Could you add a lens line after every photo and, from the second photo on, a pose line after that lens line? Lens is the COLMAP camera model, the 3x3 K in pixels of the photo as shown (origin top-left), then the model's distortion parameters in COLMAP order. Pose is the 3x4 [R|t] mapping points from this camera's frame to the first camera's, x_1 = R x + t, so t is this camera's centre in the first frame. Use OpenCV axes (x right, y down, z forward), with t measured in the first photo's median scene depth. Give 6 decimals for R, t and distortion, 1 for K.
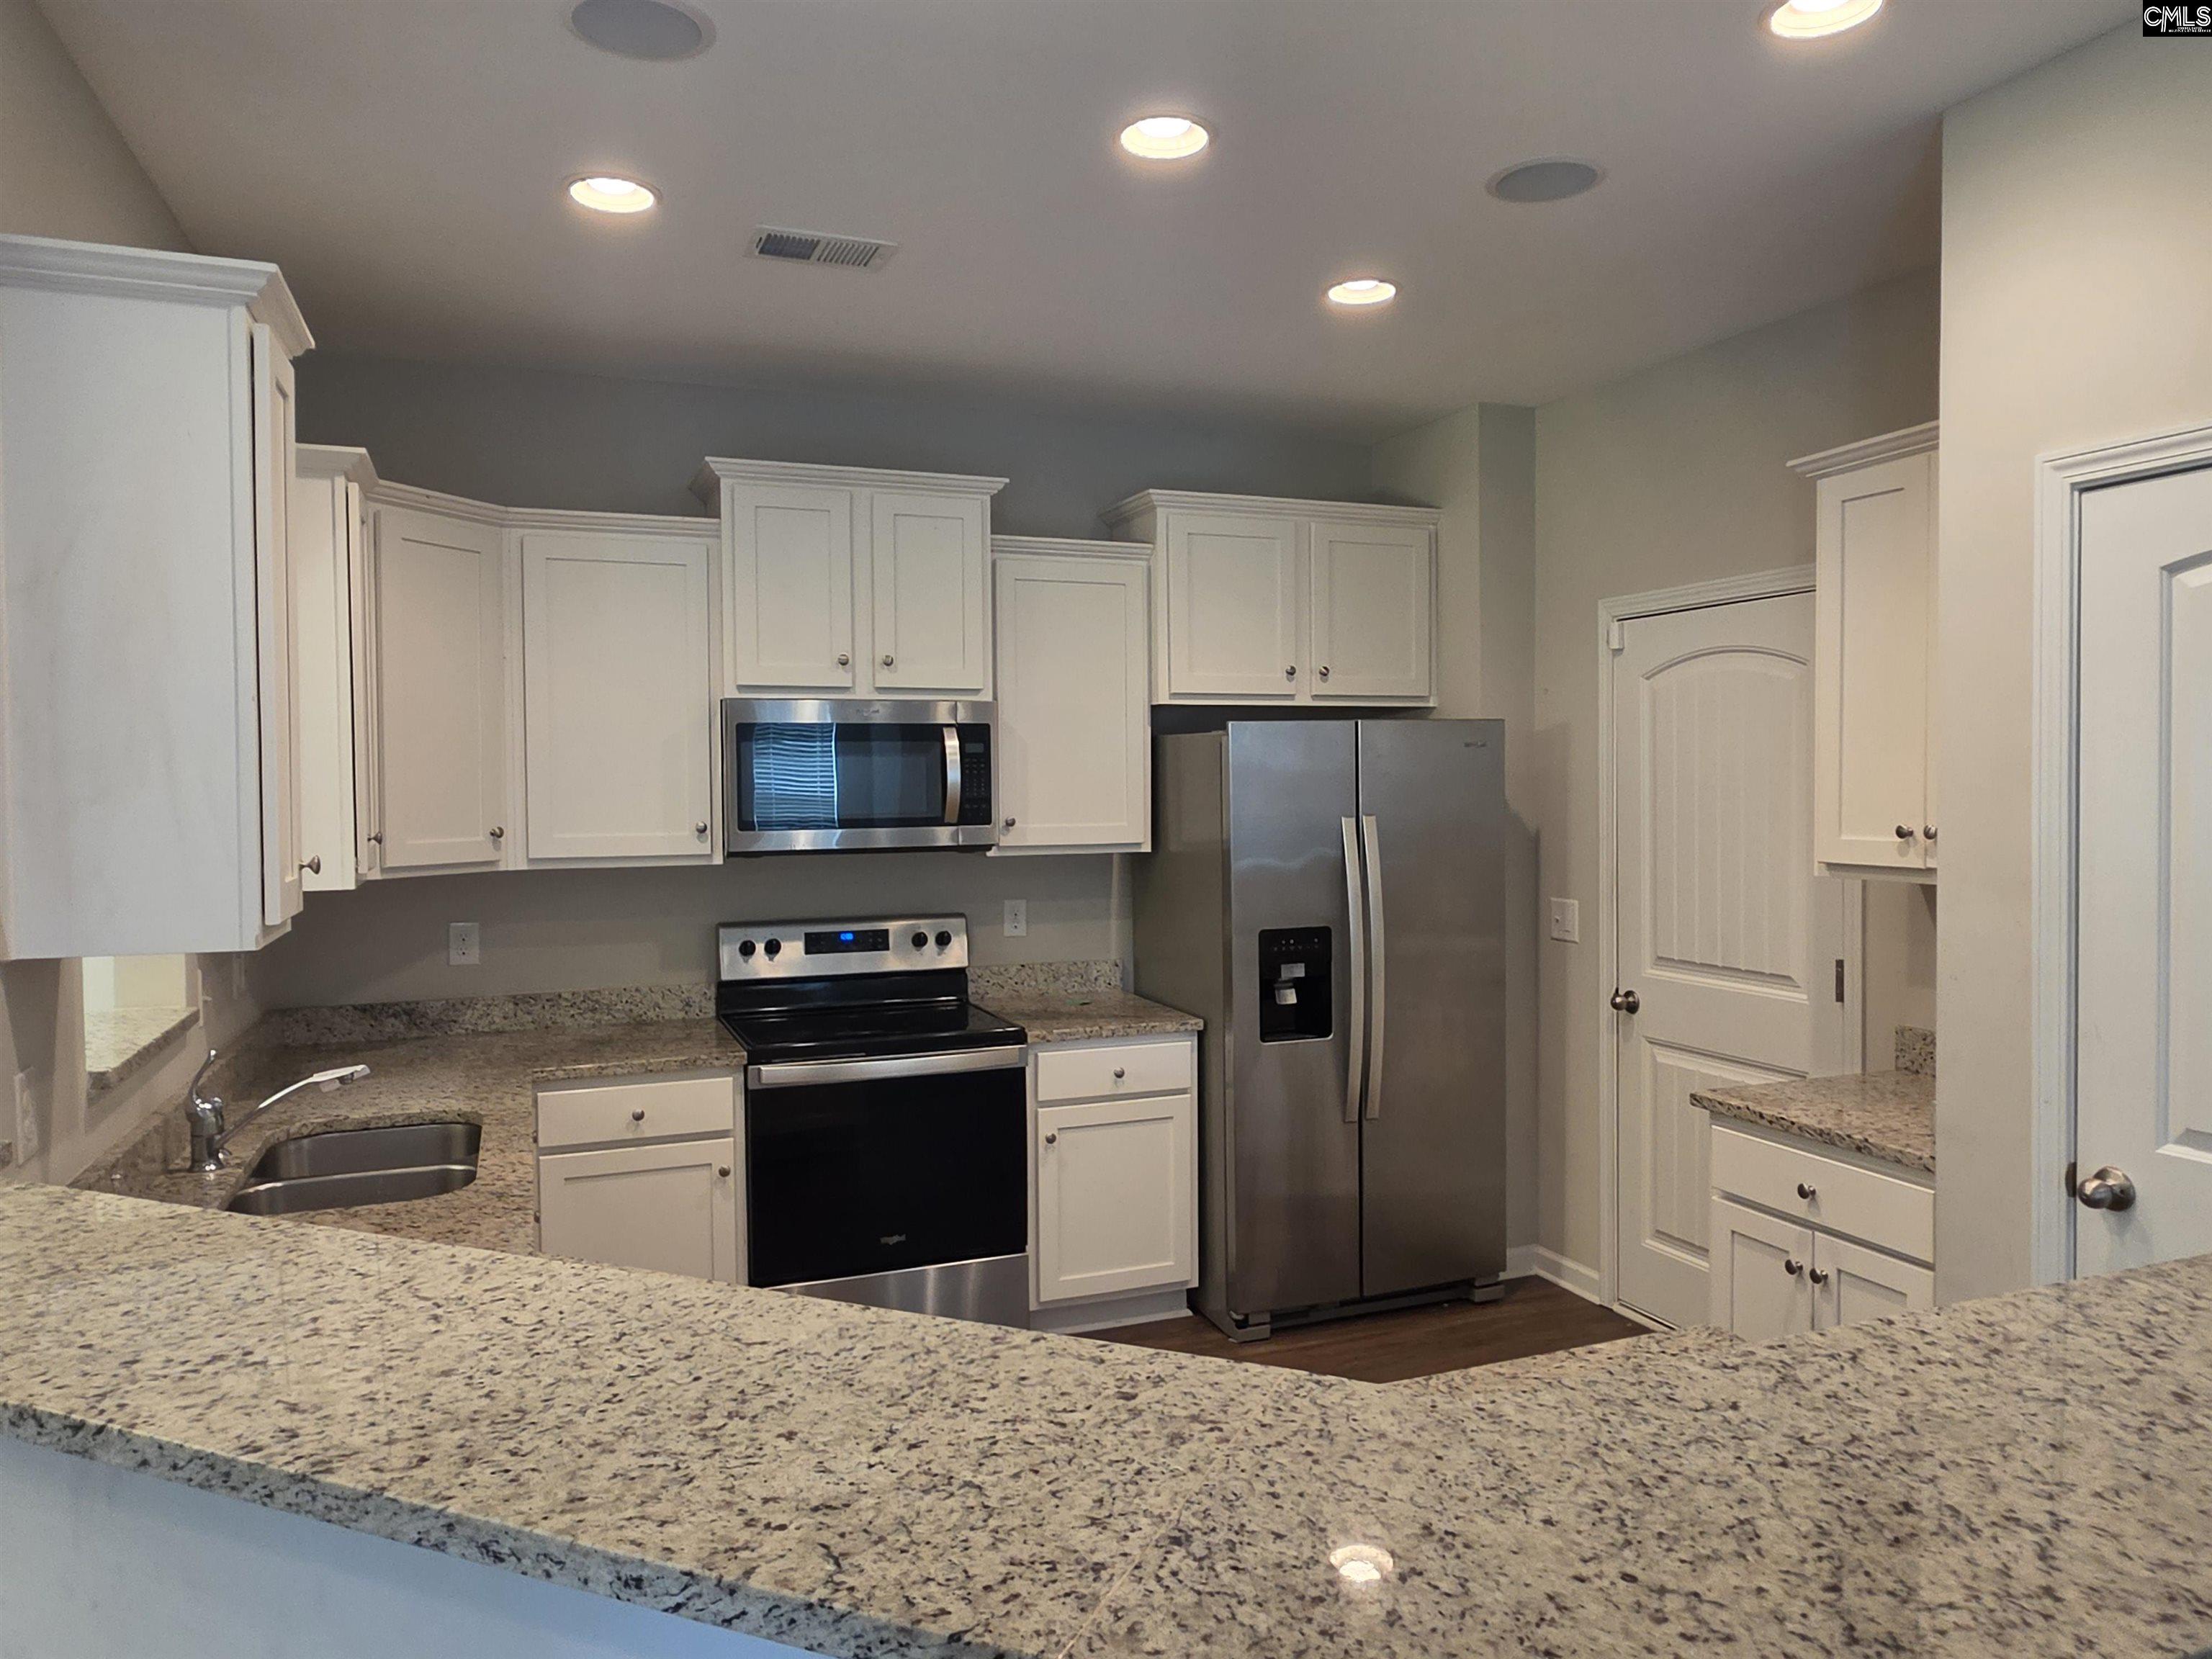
lens RADIAL K [[1464.8, 0, 1111.0], [0, 1464.8, 814.8], [0, 0, 1]] dist [0.001532, 0.000680]
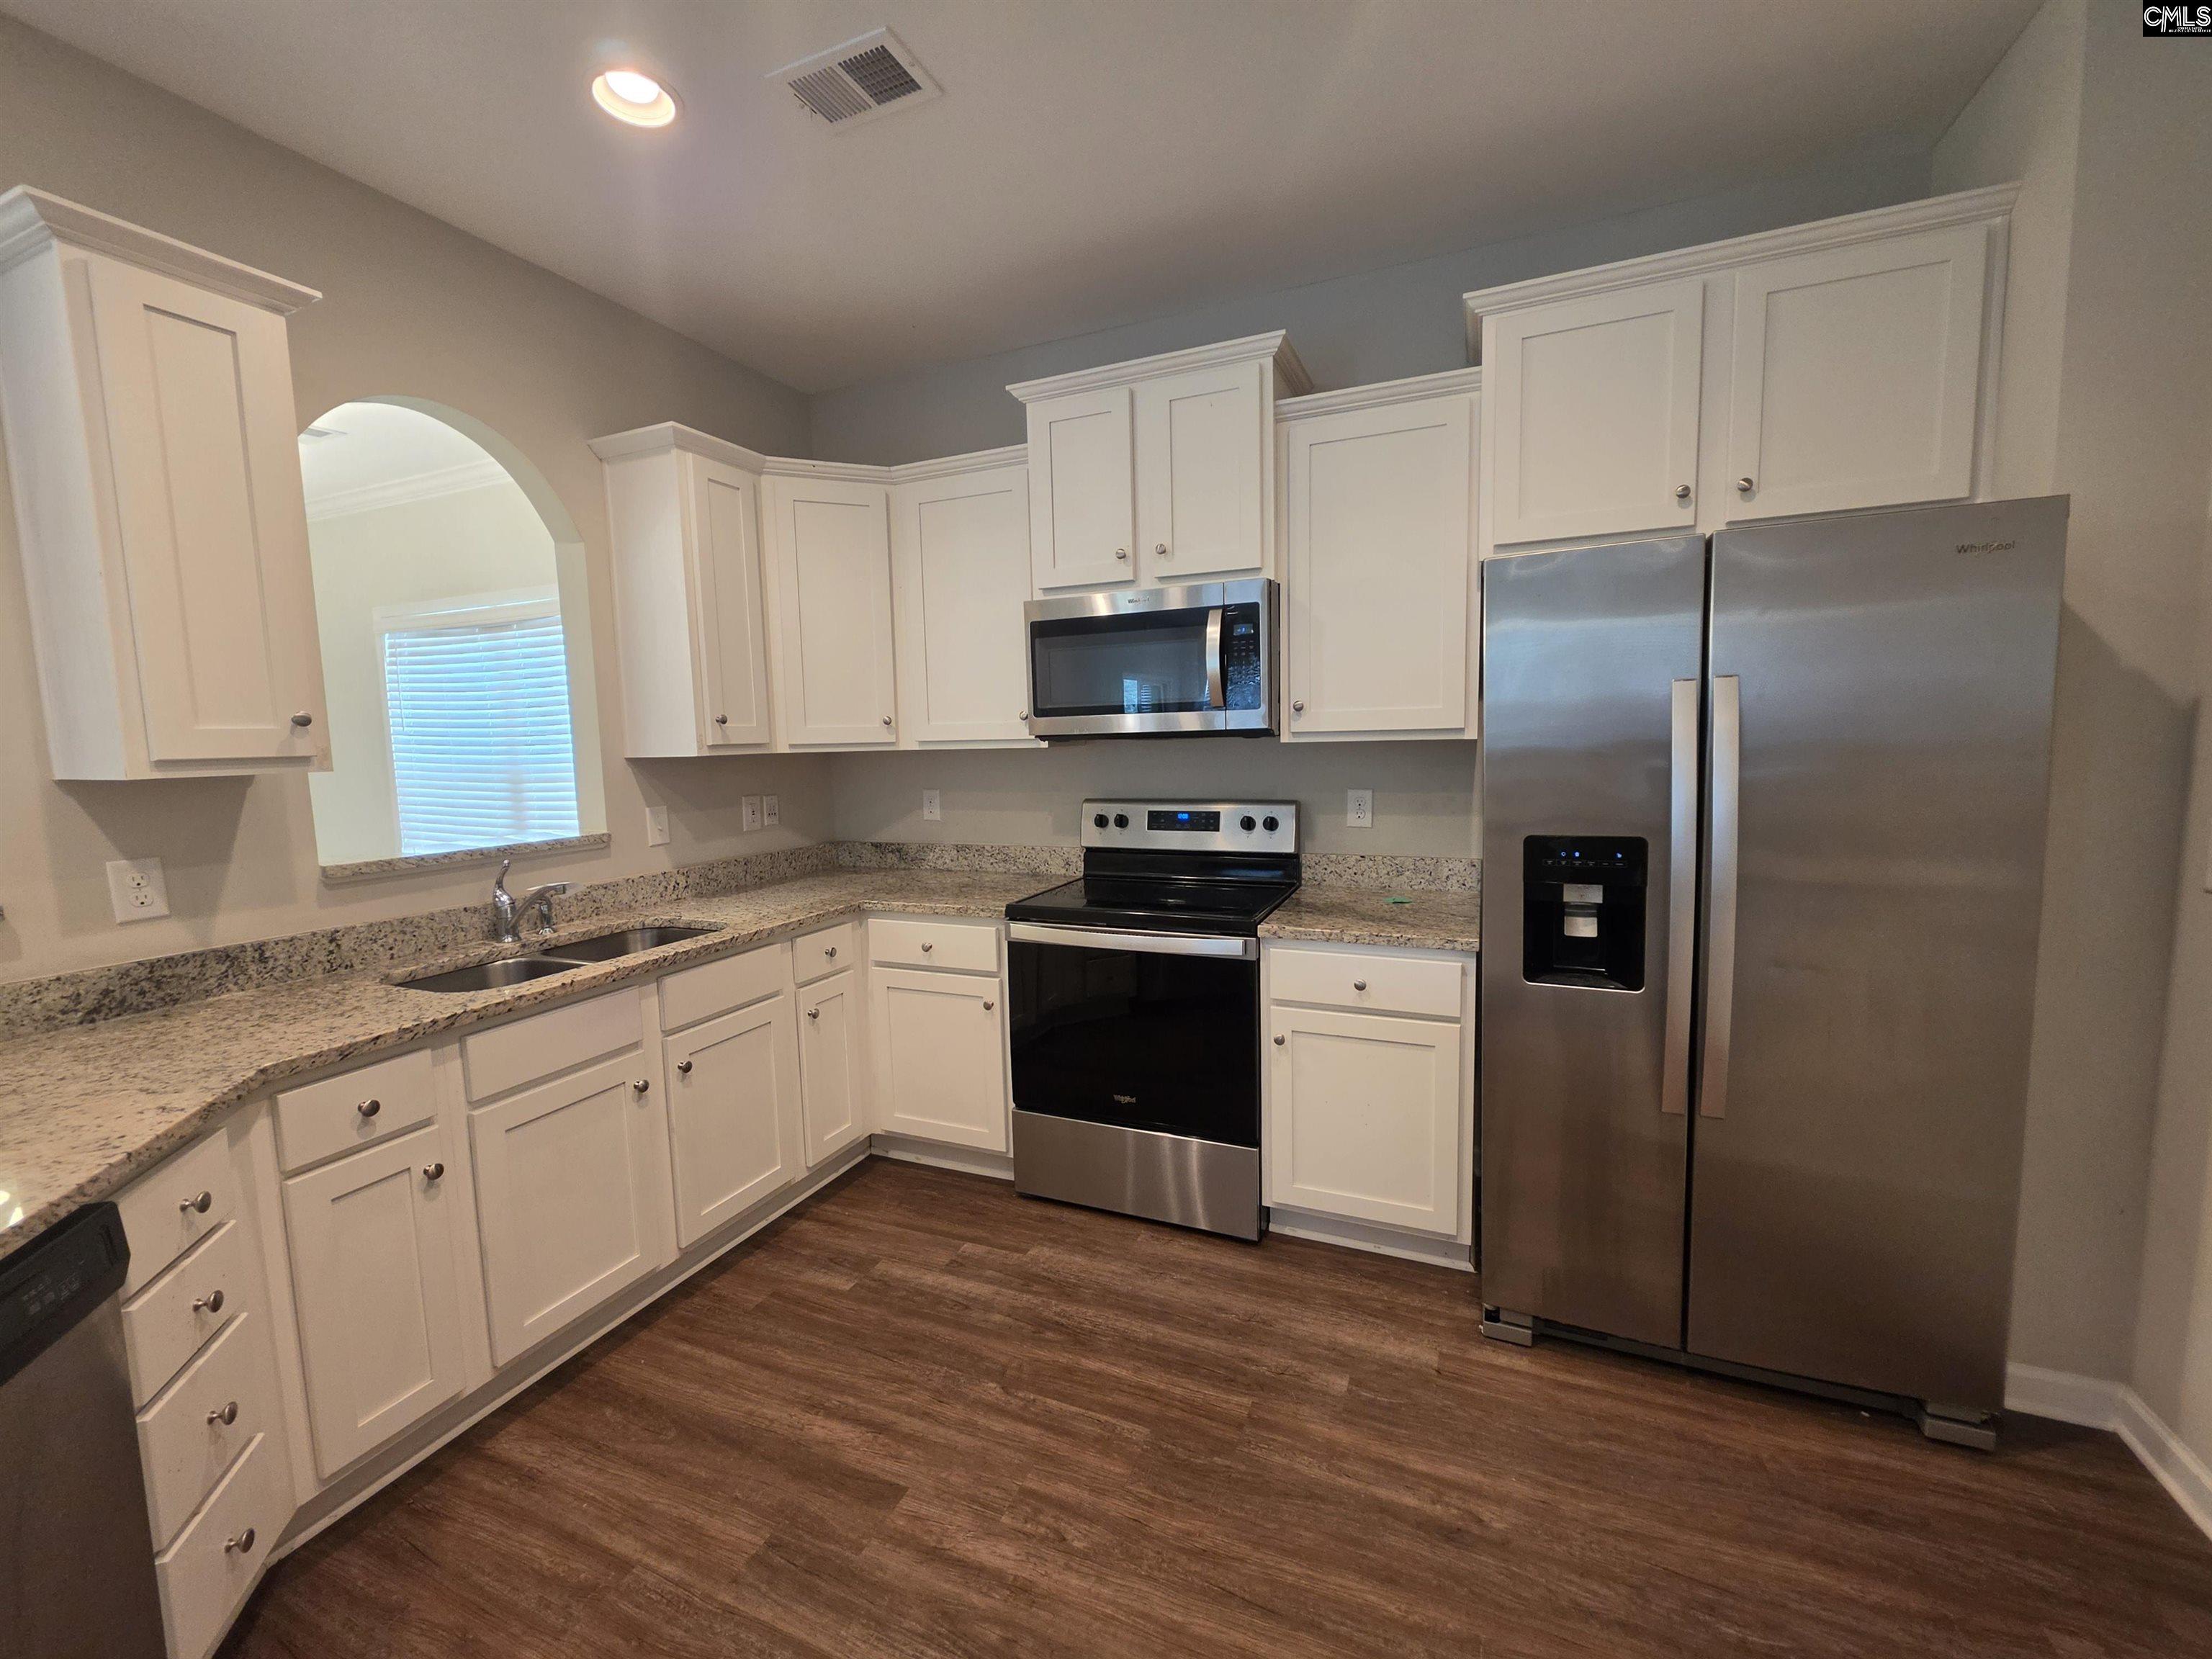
lens RADIAL K [[883.4, 0, 1113.2], [0, 883.4, 824.1], [0, 0, 1]] dist [0.002218, 0.000443]
pose [[0.710236, 0.061494, -0.701273, 0.264542], [0.001258, 0.996065, 0.088618, 0.031313], [0.703963, -0.063822, 0.707364, 0.514790]]
